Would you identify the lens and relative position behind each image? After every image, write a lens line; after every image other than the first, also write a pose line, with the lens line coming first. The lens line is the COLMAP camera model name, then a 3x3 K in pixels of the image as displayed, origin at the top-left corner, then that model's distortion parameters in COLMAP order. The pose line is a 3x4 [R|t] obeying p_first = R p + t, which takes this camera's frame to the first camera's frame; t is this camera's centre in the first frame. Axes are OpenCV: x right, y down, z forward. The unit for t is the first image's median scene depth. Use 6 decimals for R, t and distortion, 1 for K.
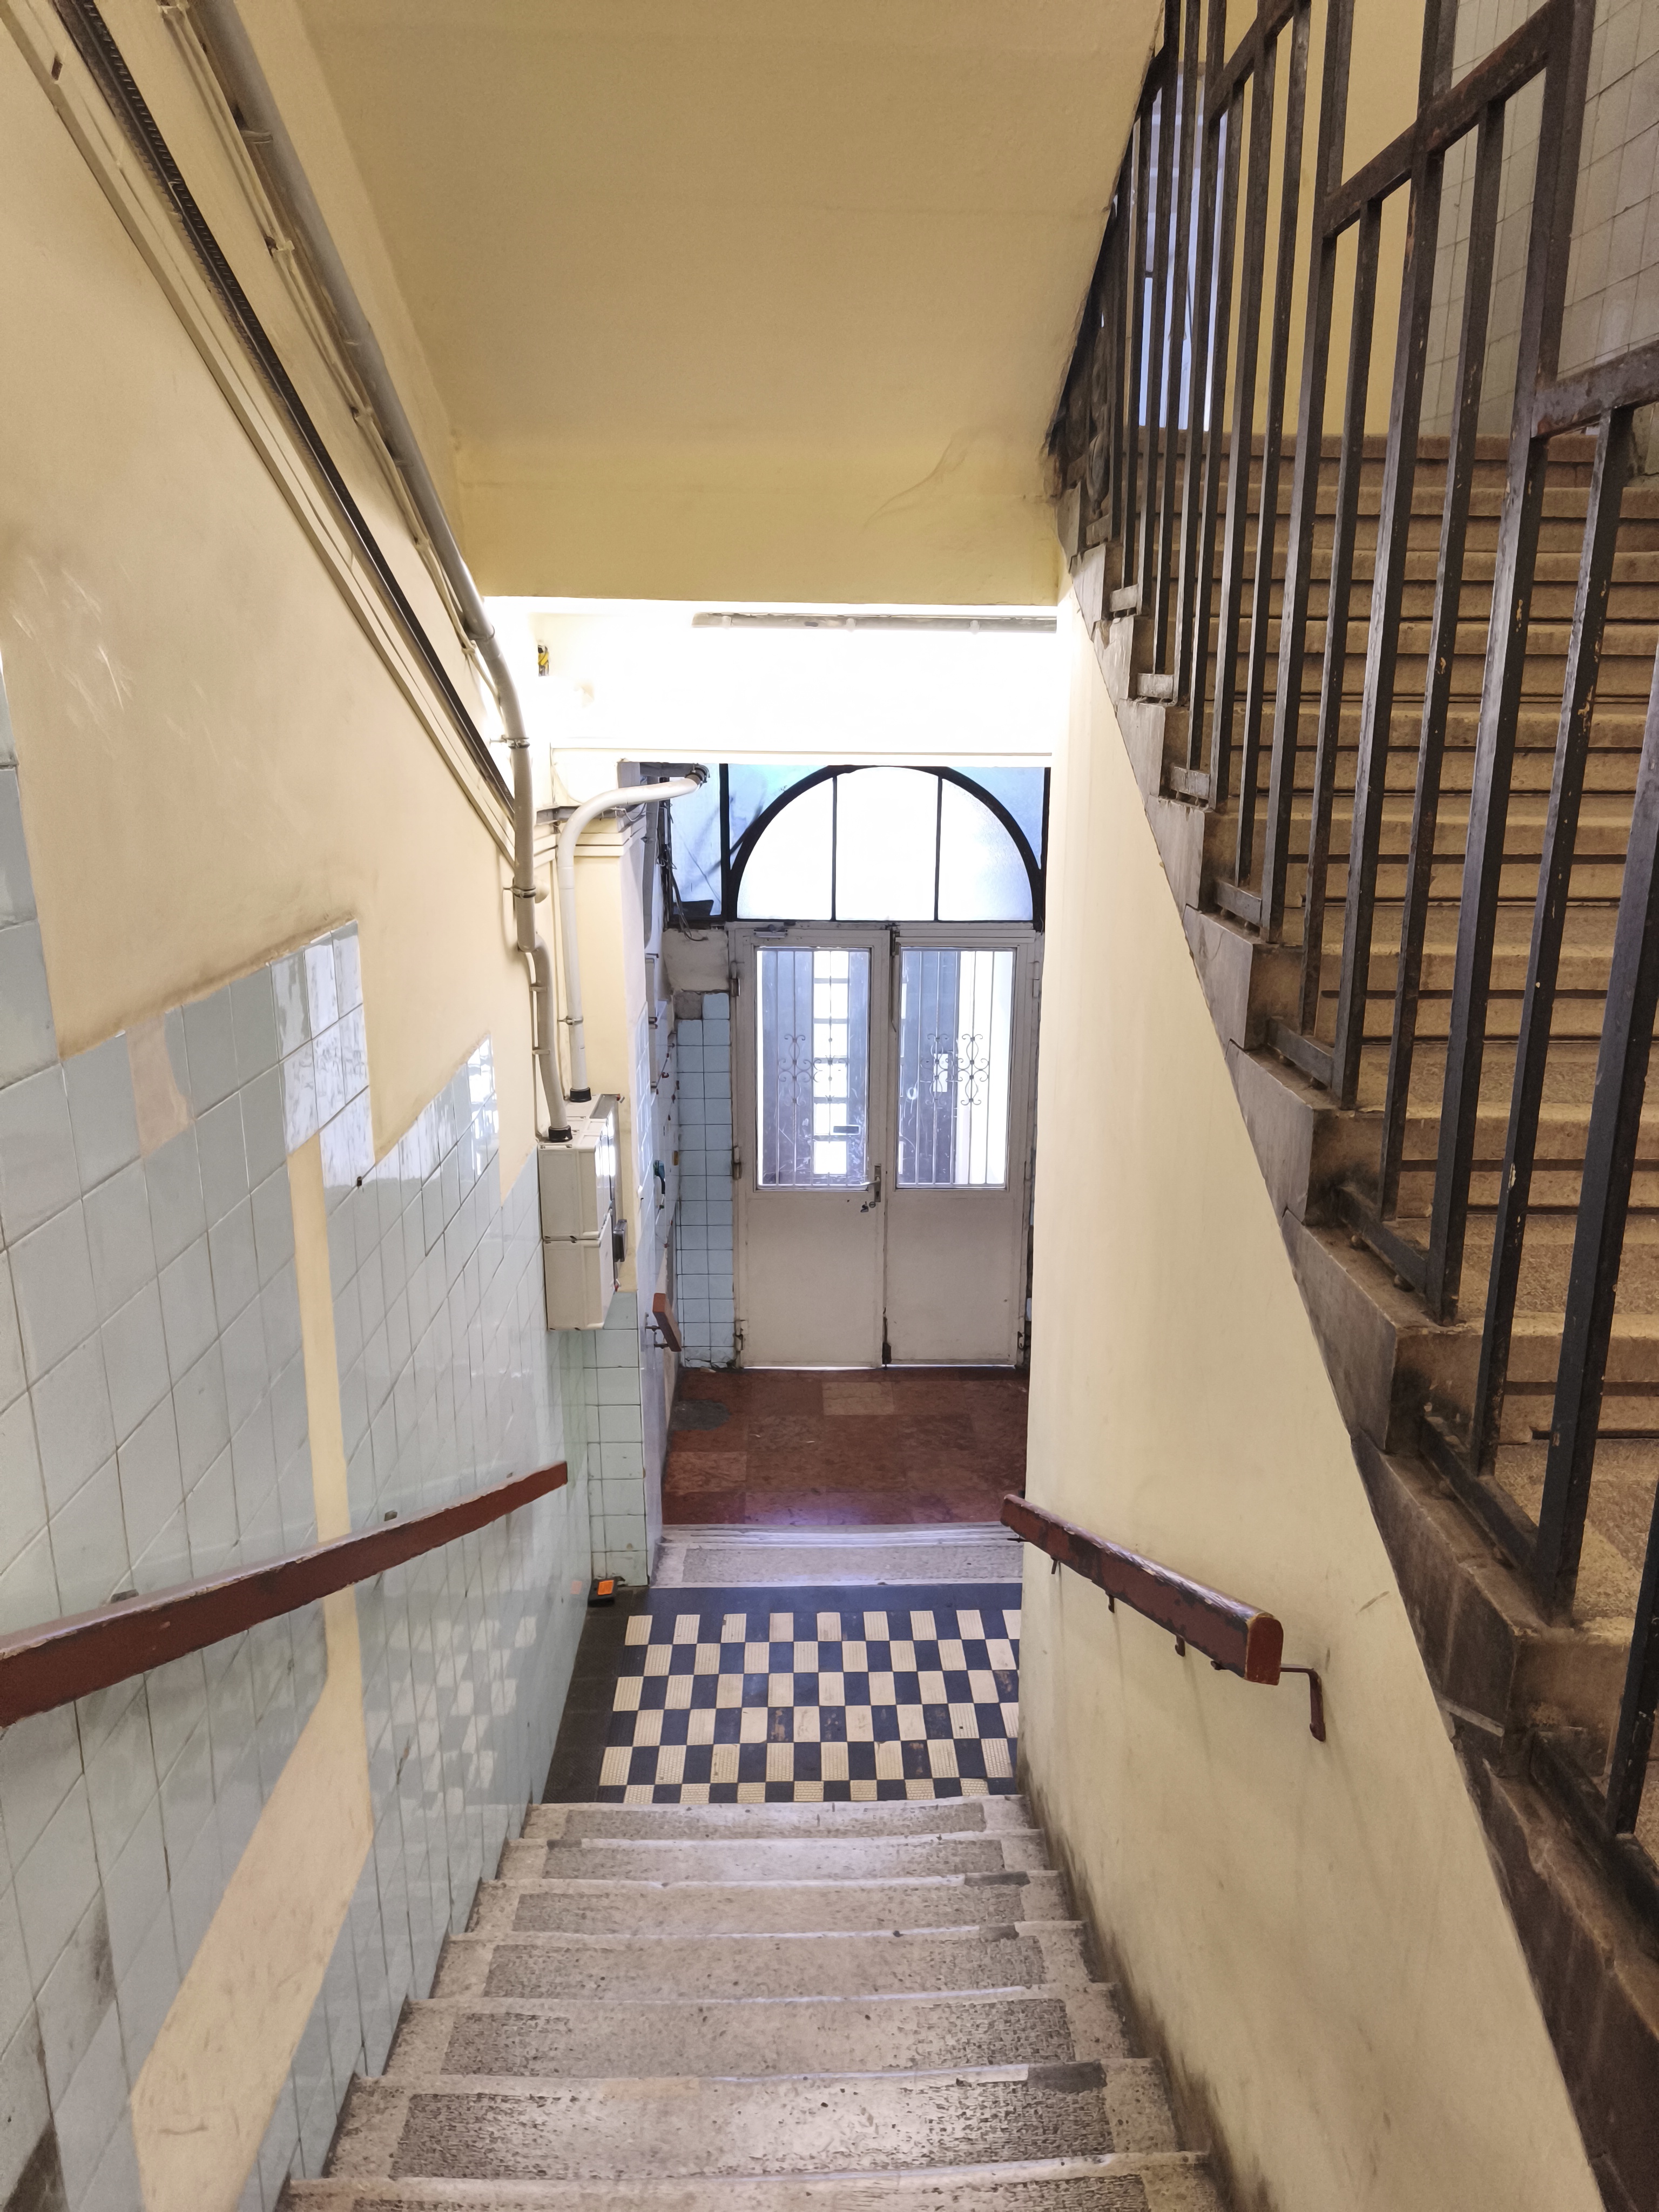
lens RADIAL K [[1487.5, 0, 834.5], [0, 1487.5, 1120.2], [0, 0, 1]] dist [0.146233, -0.135555]
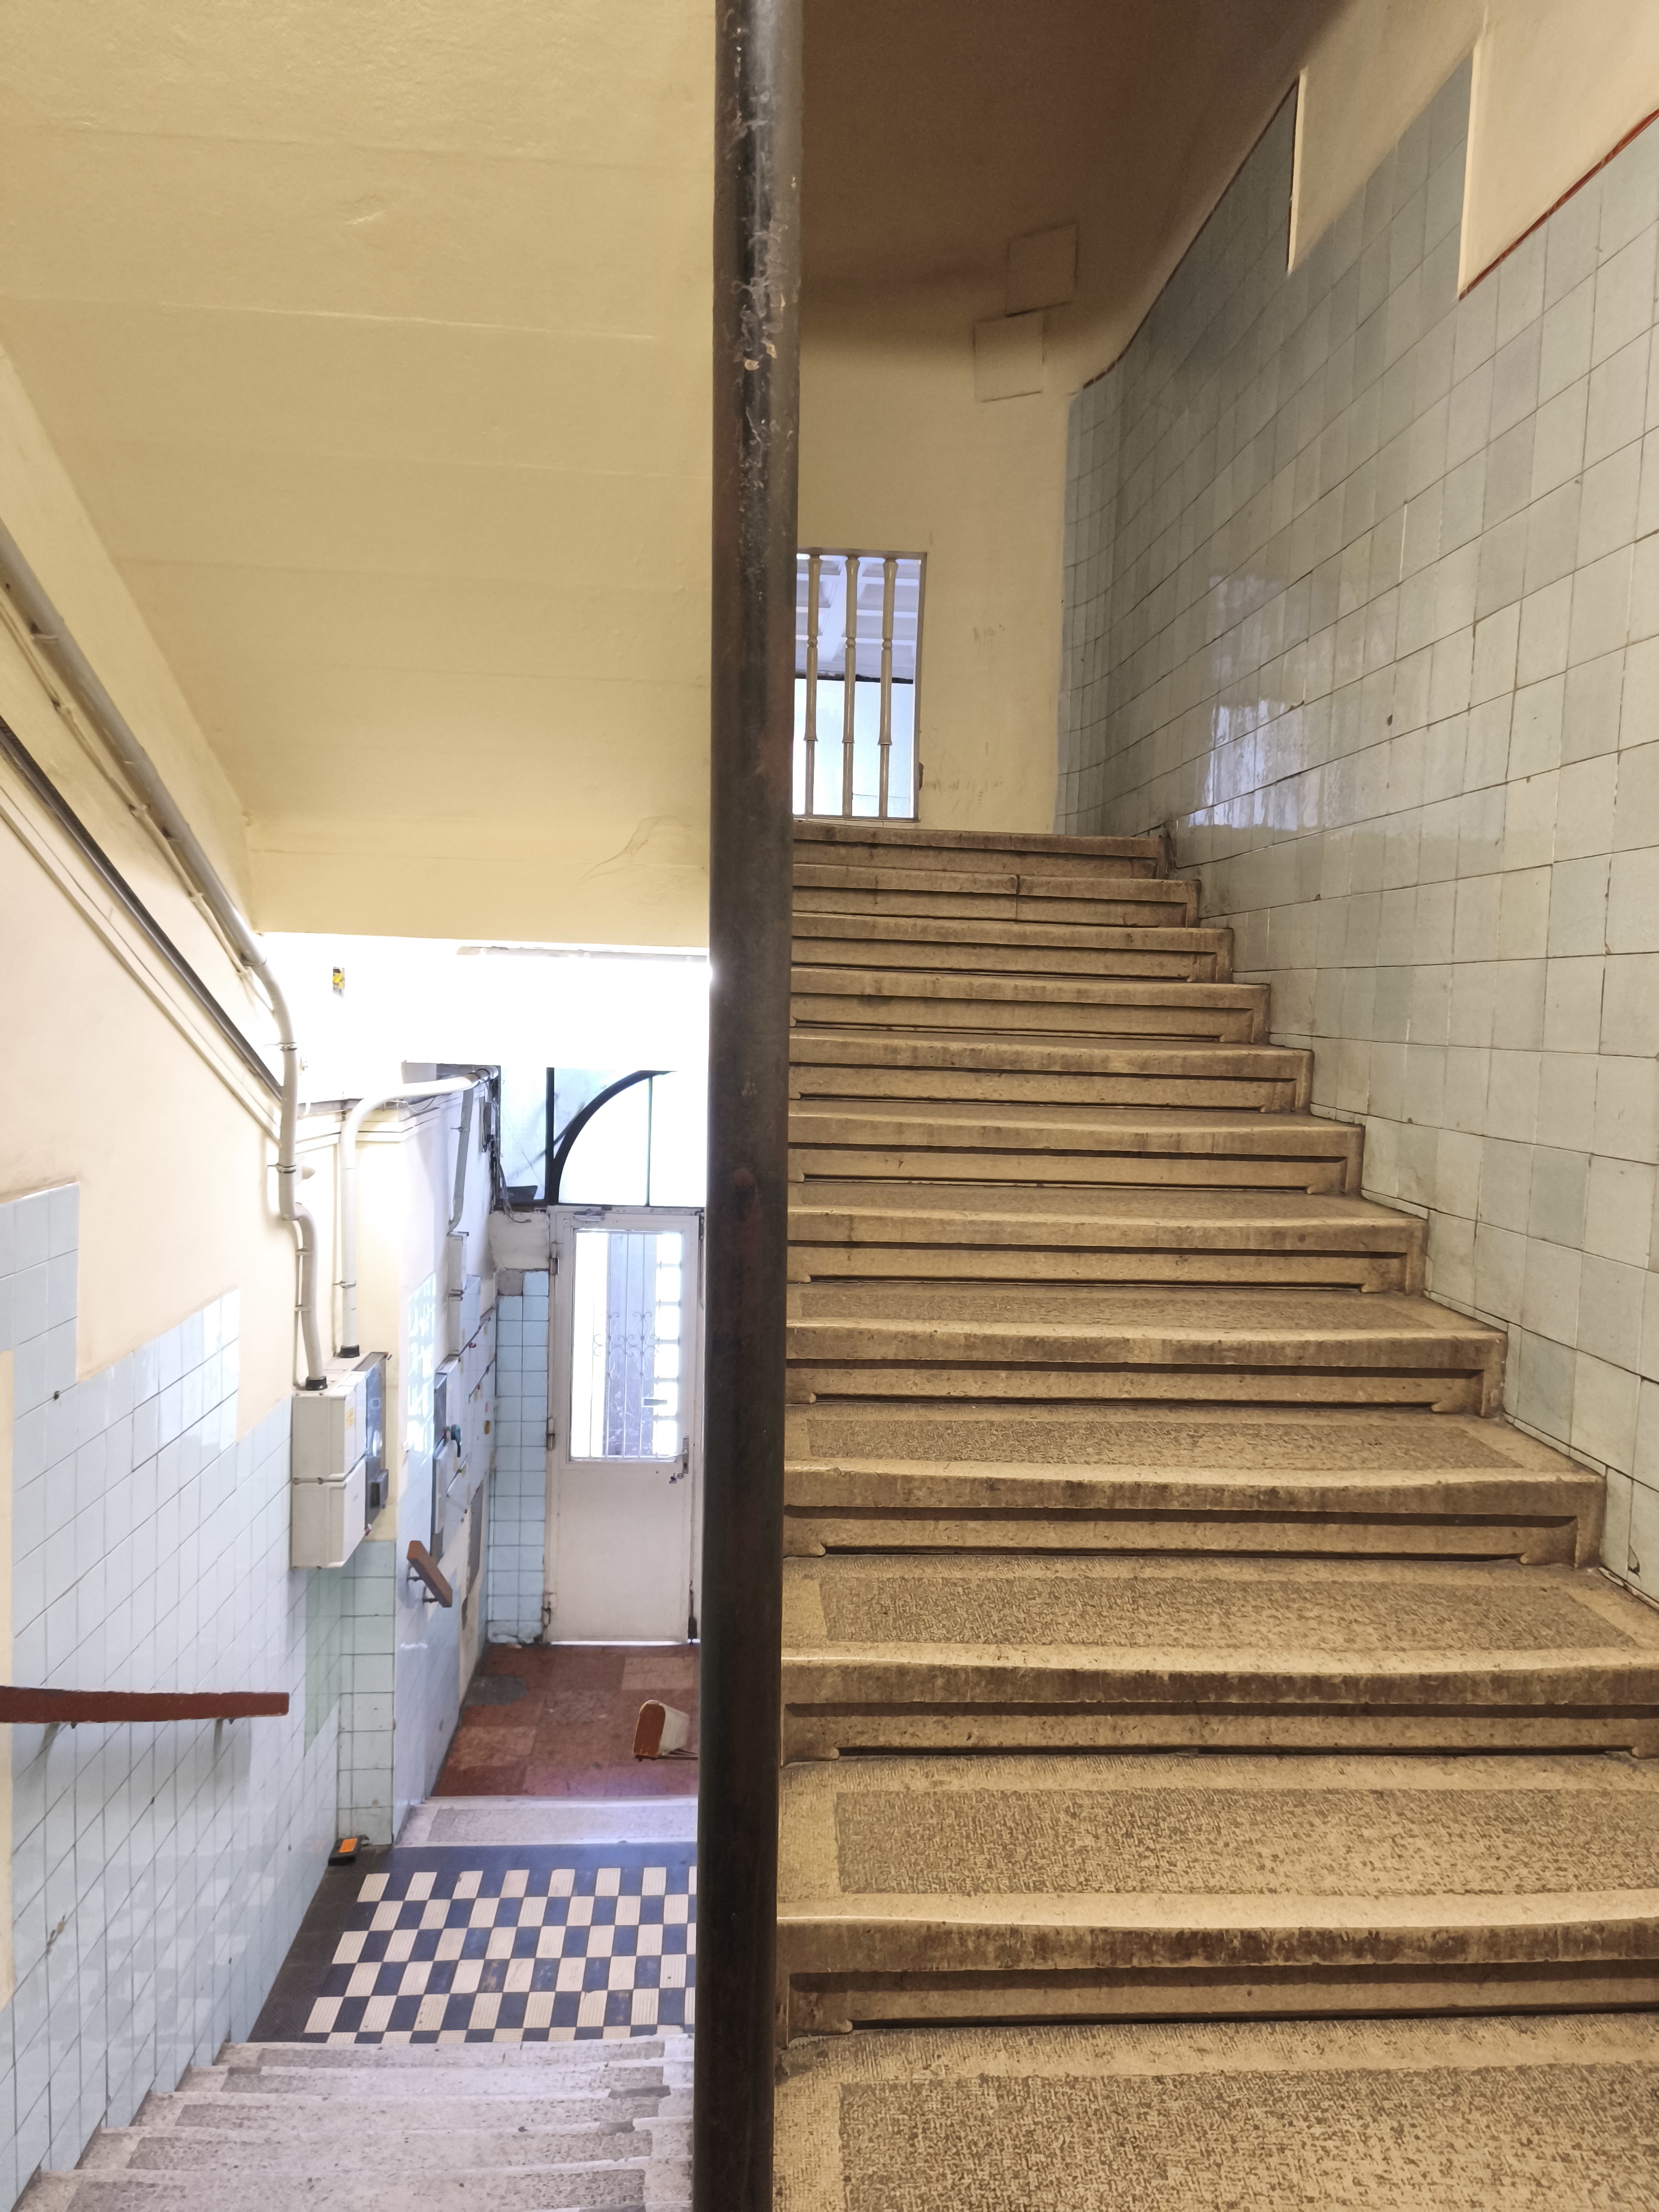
lens RADIAL K [[1487.5, 0, 834.5], [0, 1487.5, 1120.2], [0, 0, 1]] dist [0.146233, -0.135555]
pose [[0.998783, 0.025061, 0.042489, 0.133200], [-0.016133, 0.979919, -0.198744, 0.031303], [-0.046616, 0.197817, 0.979130, -0.147650]]
